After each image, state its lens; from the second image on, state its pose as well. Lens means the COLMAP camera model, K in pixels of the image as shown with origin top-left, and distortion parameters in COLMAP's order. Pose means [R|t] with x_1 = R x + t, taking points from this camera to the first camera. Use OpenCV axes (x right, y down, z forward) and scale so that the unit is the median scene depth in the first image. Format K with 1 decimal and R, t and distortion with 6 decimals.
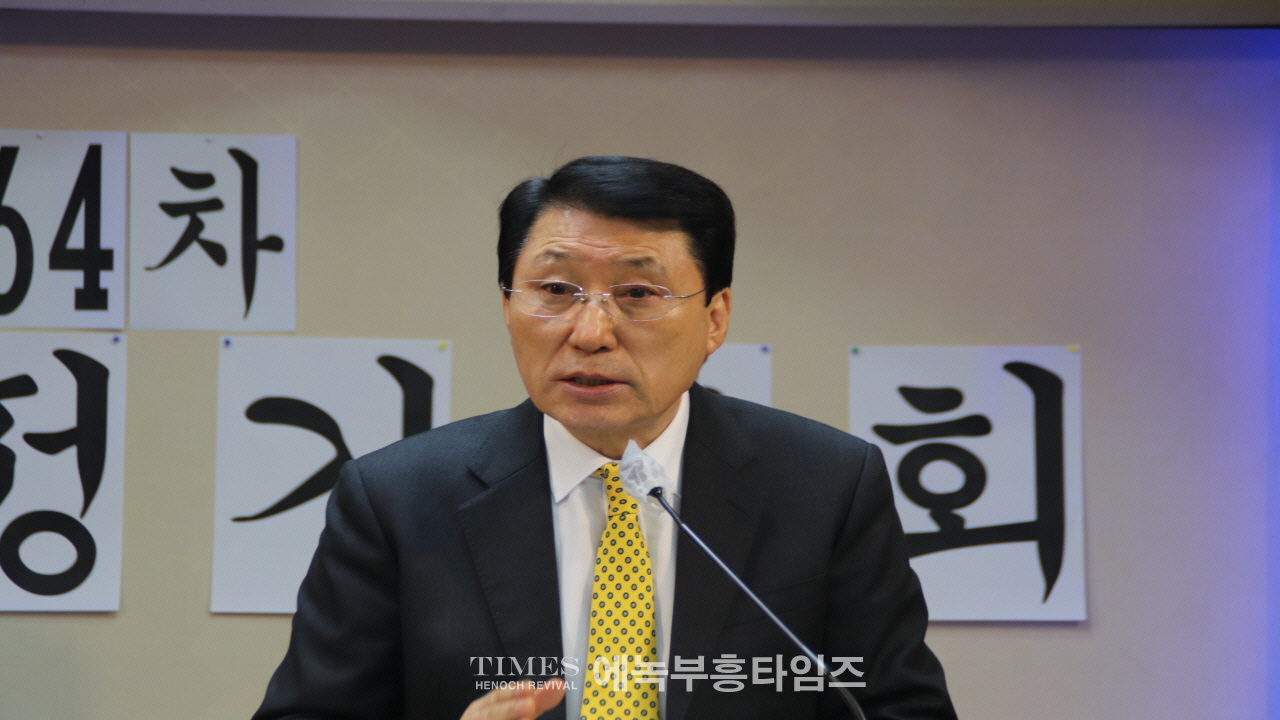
lens RADIAL K [[6817.9, 0, 640.0], [0, 6817.9, 360.0], [0, 0, 1]] dist [1.451919, -4.804388]
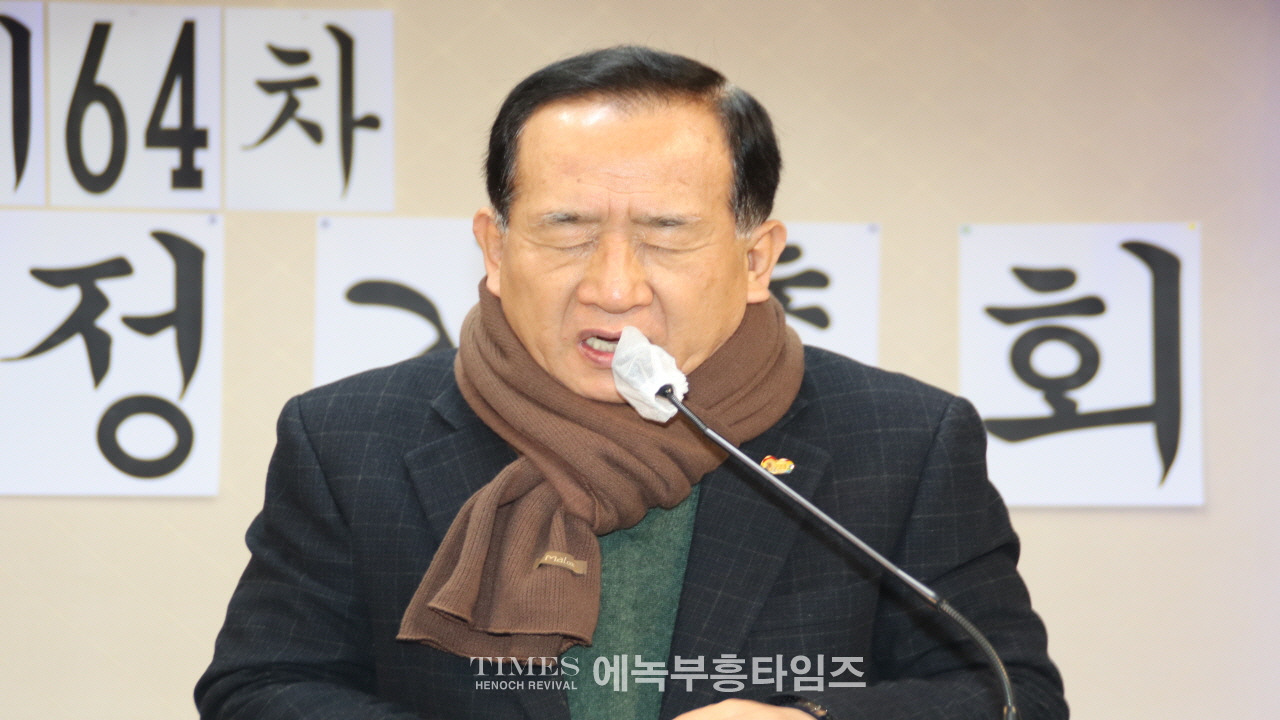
lens RADIAL K [[5955.3, 0, 640.0], [0, 5955.3, 360.0], [0, 0, 1]] dist [1.467787, 1.248757]
pose [[0.999573, -0.001600, -0.029177, 0.009907], [0.002151, 0.999820, 0.018859, 0.000967], [0.029142, -0.018914, 0.999396, 0.143046]]
